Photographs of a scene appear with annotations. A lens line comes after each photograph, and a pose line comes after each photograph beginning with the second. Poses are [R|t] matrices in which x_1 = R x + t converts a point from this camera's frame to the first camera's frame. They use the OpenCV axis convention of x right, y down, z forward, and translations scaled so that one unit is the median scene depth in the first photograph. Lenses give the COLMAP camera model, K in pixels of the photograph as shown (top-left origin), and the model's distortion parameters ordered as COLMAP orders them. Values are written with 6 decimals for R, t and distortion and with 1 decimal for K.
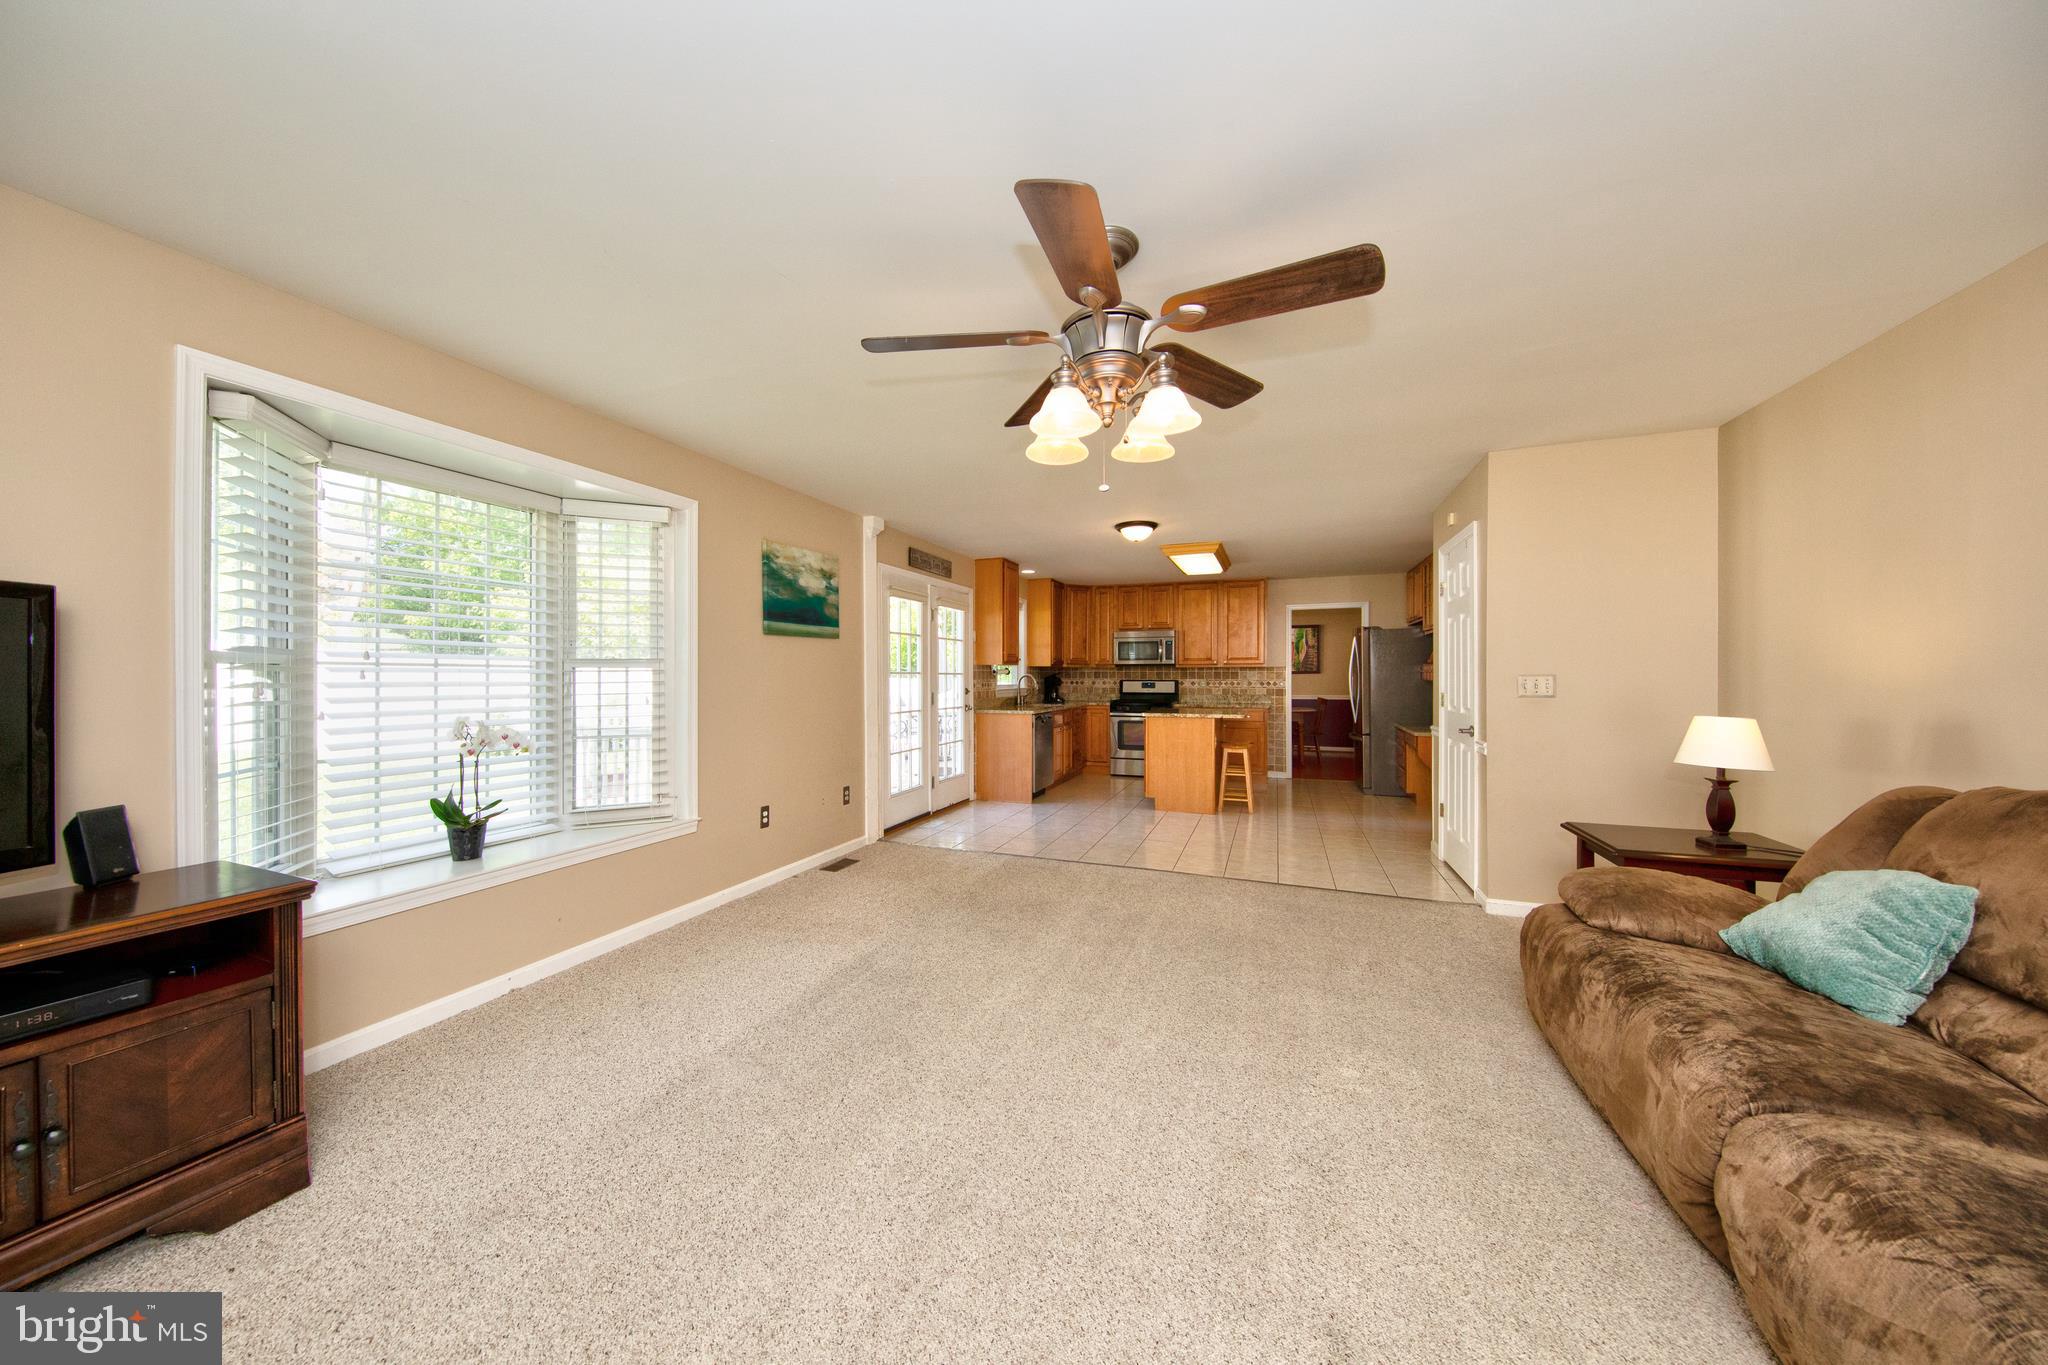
lens RADIAL K [[665.5, 0, 1016.6], [0, 665.5, 678.4], [0, 0, 1]] dist [-0.005324, -0.000119]
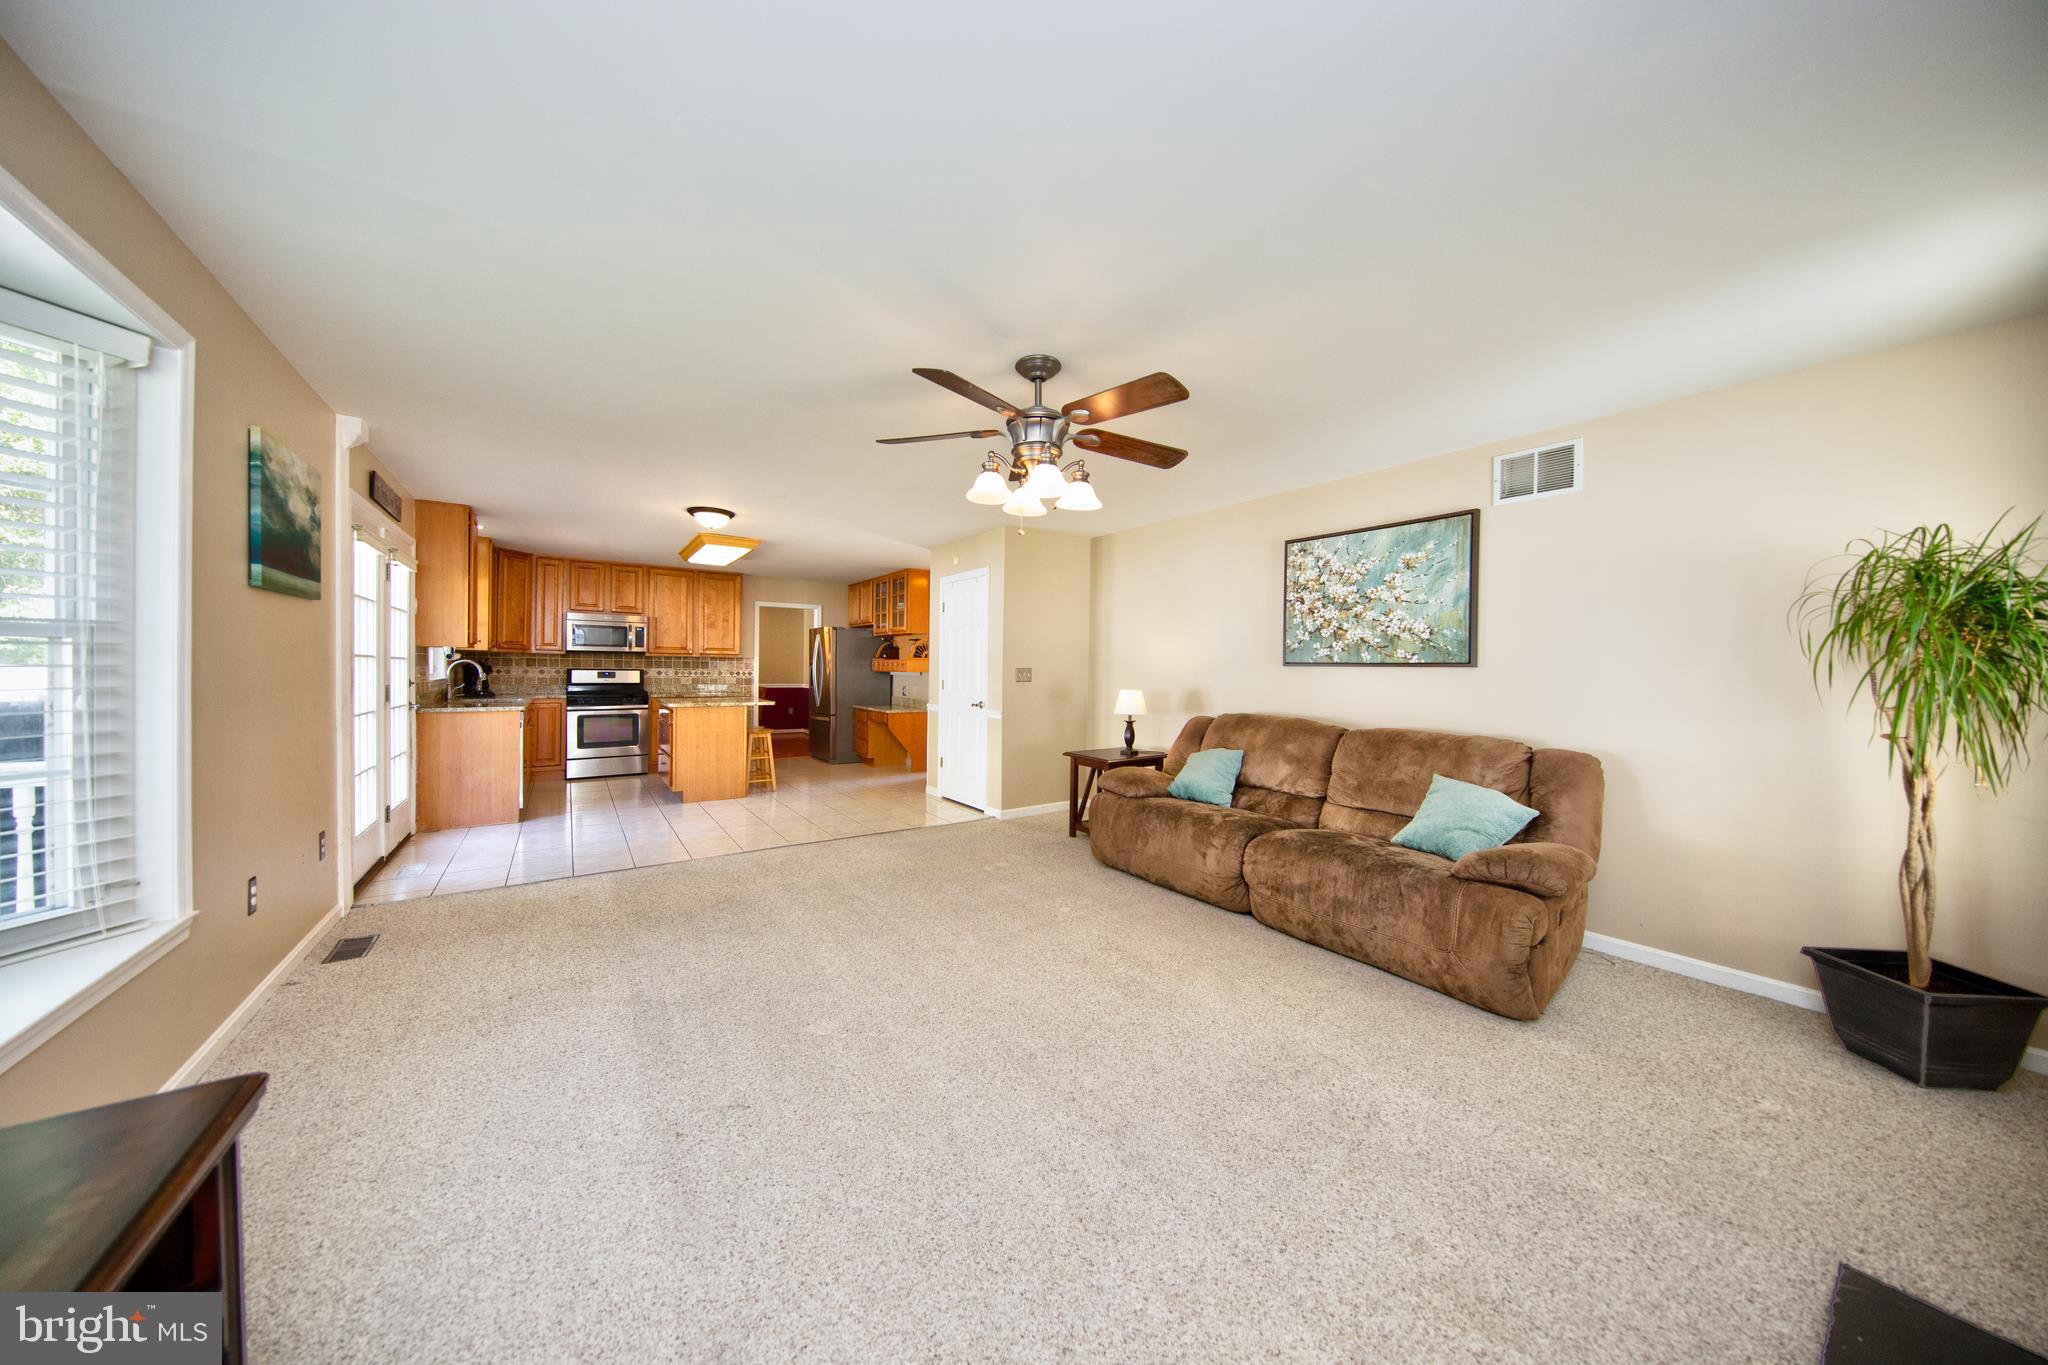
lens RADIAL K [[643.9, 0, 1016.1], [0, 643.9, 679.2], [0, 0, 1]] dist [-0.000047, -0.000047]
pose [[0.554881, -0.003651, 0.831922, -0.368300], [-0.009732, 0.999893, 0.010879, 0.002273], [-0.831873, -0.014133, 0.554786, 0.093192]]
